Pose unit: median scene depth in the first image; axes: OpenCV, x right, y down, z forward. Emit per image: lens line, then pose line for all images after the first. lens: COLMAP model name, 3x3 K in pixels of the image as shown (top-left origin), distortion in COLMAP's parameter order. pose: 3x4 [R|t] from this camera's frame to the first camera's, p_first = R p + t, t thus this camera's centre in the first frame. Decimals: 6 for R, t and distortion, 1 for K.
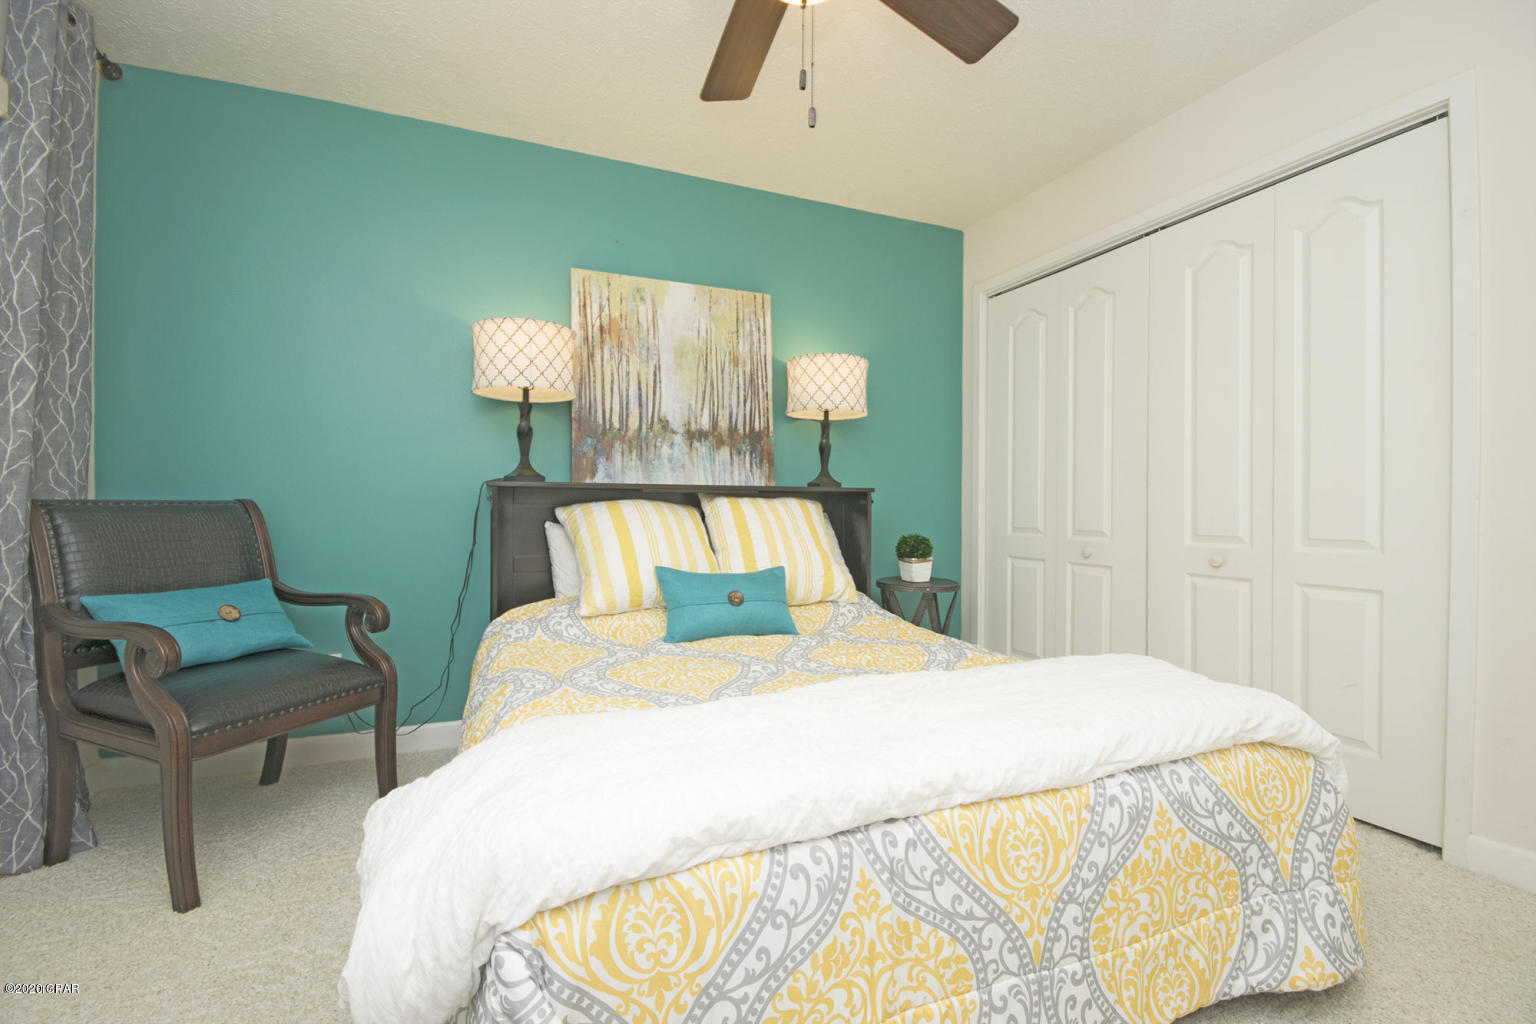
lens RADIAL K [[689.8, 0, 746.3], [0, 689.8, 509.0], [0, 0, 1]] dist [-0.000269, -0.000145]
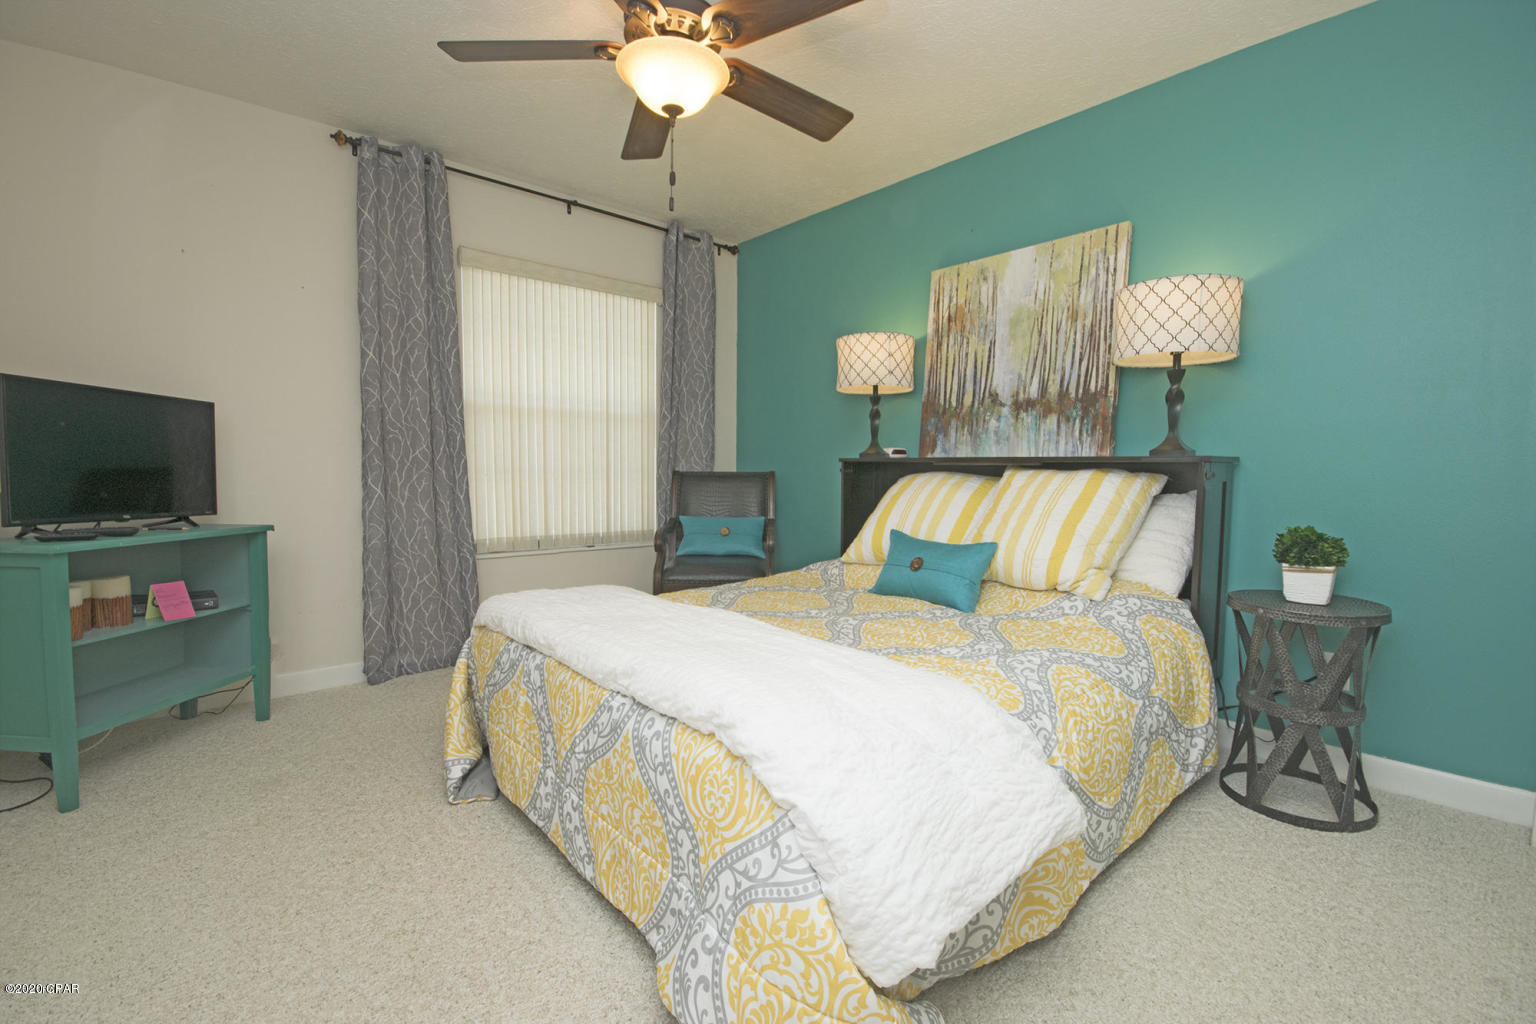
lens RADIAL K [[672.2, 0, 765.9], [0, 672.2, 514.8], [0, 0, 1]] dist [0.014677, -0.014058]
pose [[0.318078, 0.062167, -0.946024, 0.728686], [-0.015758, 0.998057, 0.060288, -0.004993], [0.947934, -0.004269, 0.318439, 0.361885]]
